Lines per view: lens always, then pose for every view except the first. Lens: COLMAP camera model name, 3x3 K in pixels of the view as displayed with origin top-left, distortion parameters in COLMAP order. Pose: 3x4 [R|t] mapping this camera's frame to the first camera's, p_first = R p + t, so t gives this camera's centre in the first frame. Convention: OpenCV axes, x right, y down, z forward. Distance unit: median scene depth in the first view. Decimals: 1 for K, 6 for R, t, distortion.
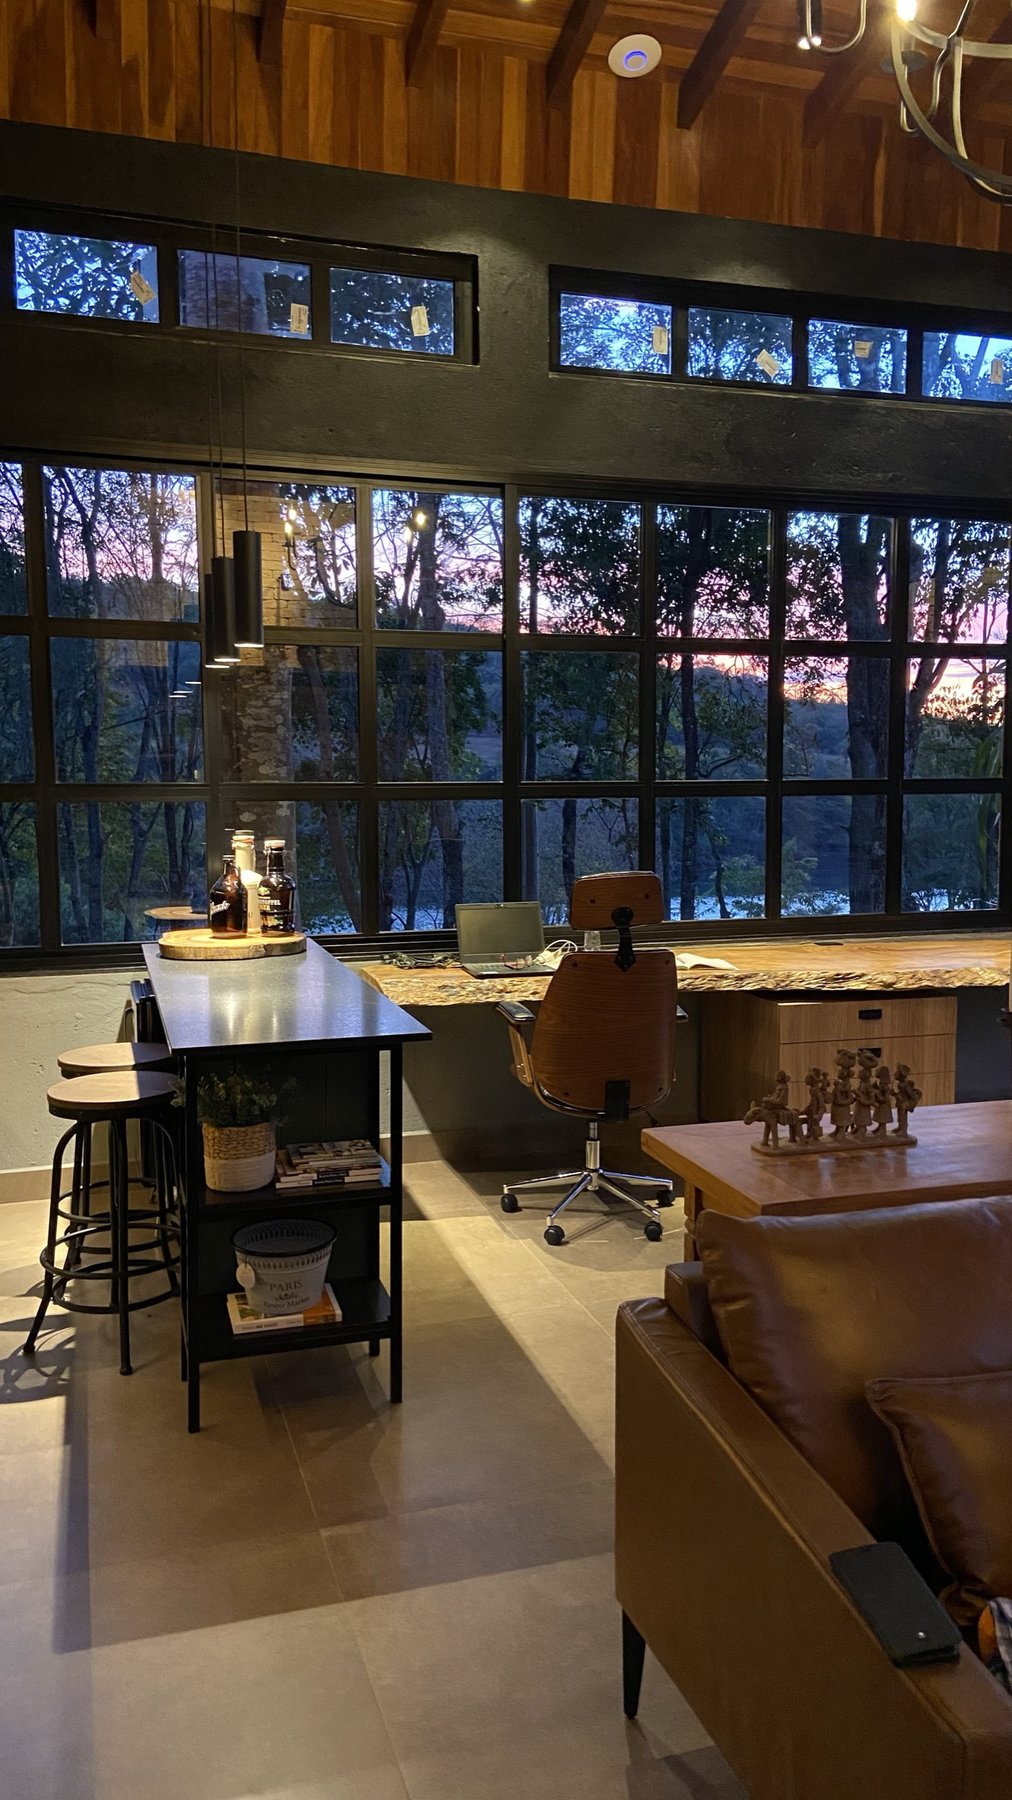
lens RADIAL K [[1337.4, 0, 506.0], [0, 1337.4, 900.0], [0, 0, 1]] dist [0.077691, -0.080083]
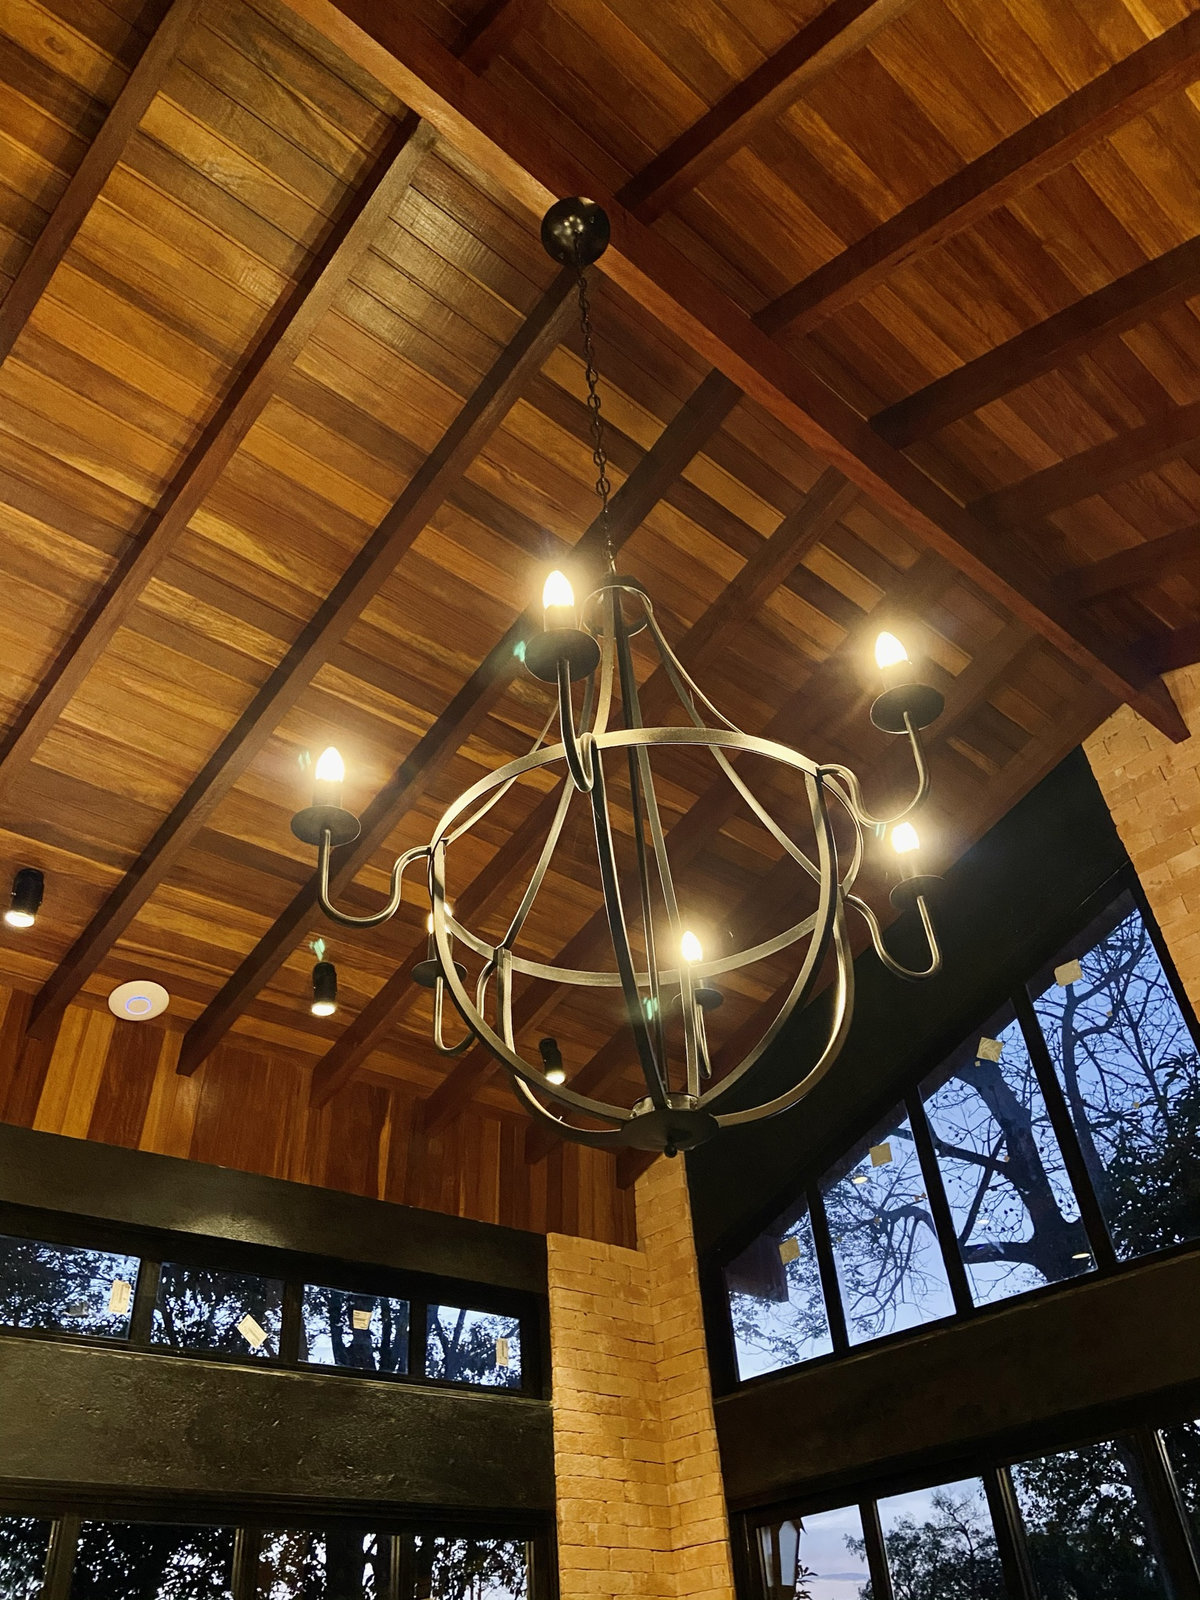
lens RADIAL K [[1188.0, 0, 600.0], [0, 1188.0, 800.0], [0, 0, 1]] dist [0.158745, -0.209217]
pose [[0.909950, 0.206272, 0.359781, 0.049629], [0.106417, 0.722351, -0.683290, -0.094423], [-0.400832, 0.660046, 0.635353, 0.214101]]
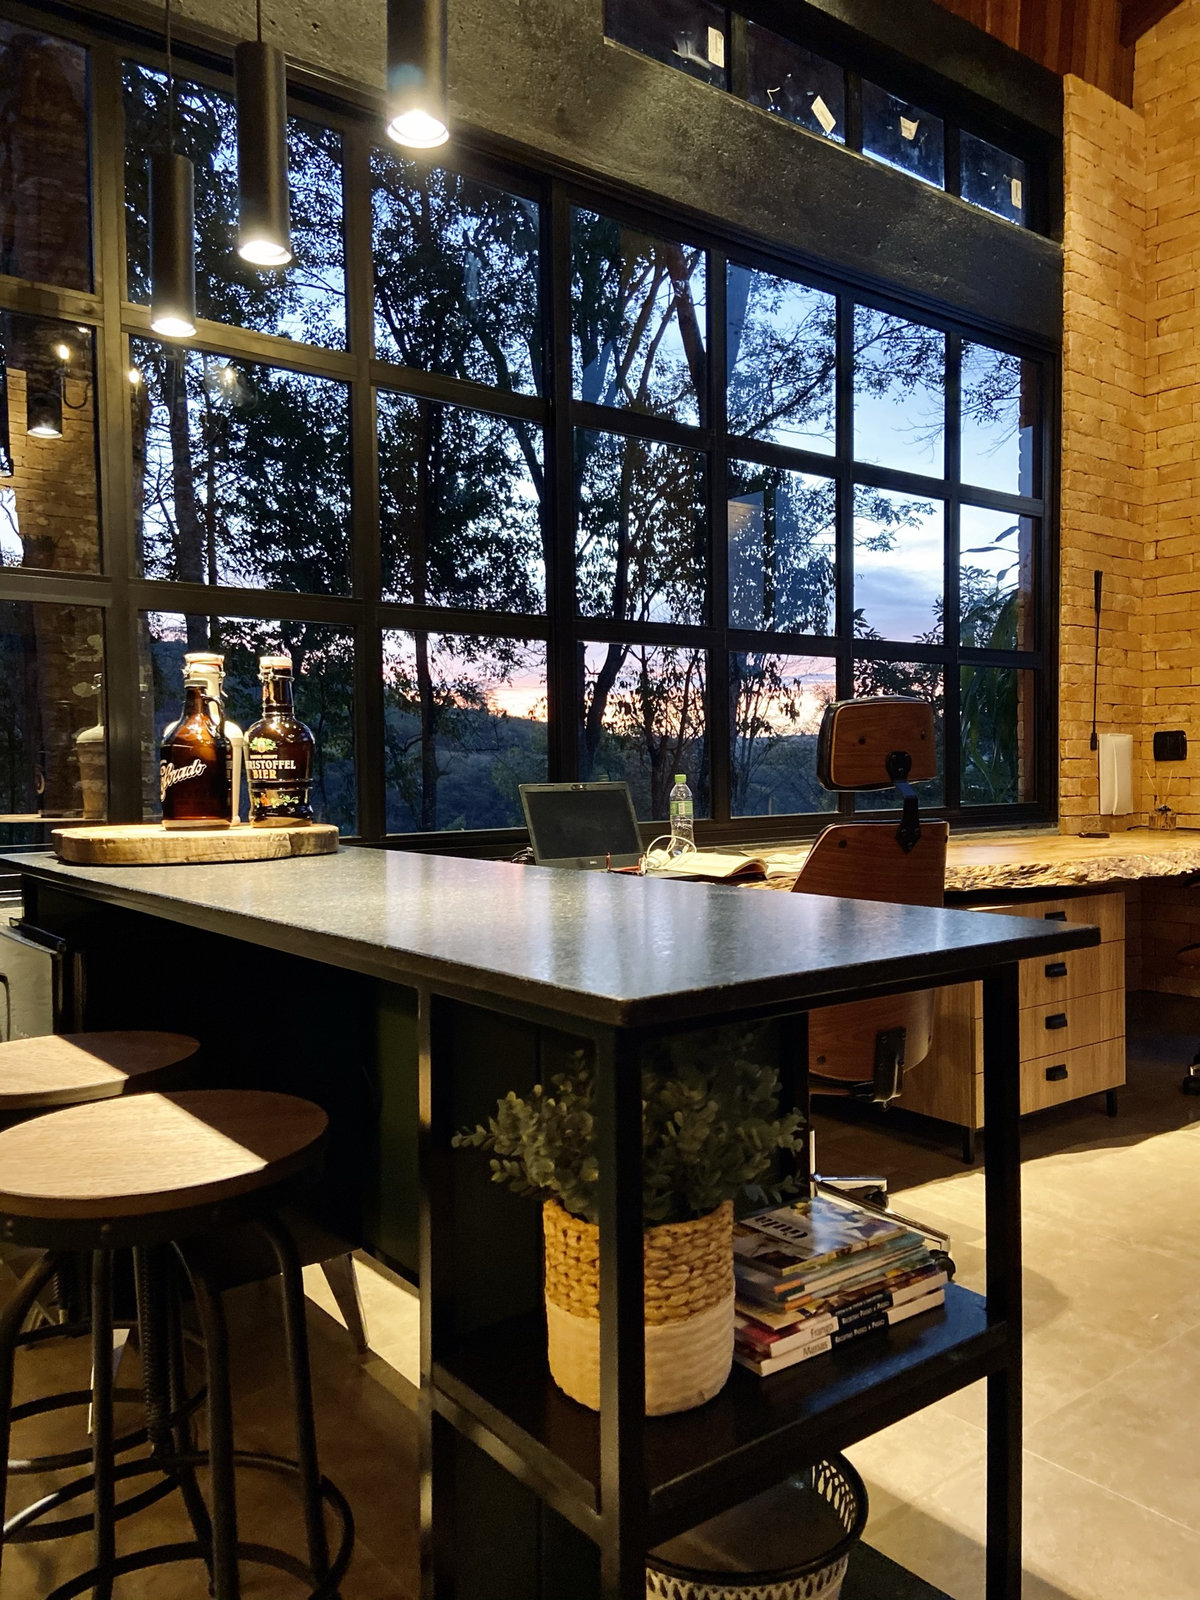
lens RADIAL K [[1215.2, 0, 600.0], [0, 1215.2, 800.0], [0, 0, 1]] dist [0.004876, 0.000113]
pose [[0.936292, -0.019480, 0.350682, -0.195624], [0.043570, 0.997190, -0.060935, 0.045851], [-0.348510, 0.072332, 0.934510, 0.417231]]
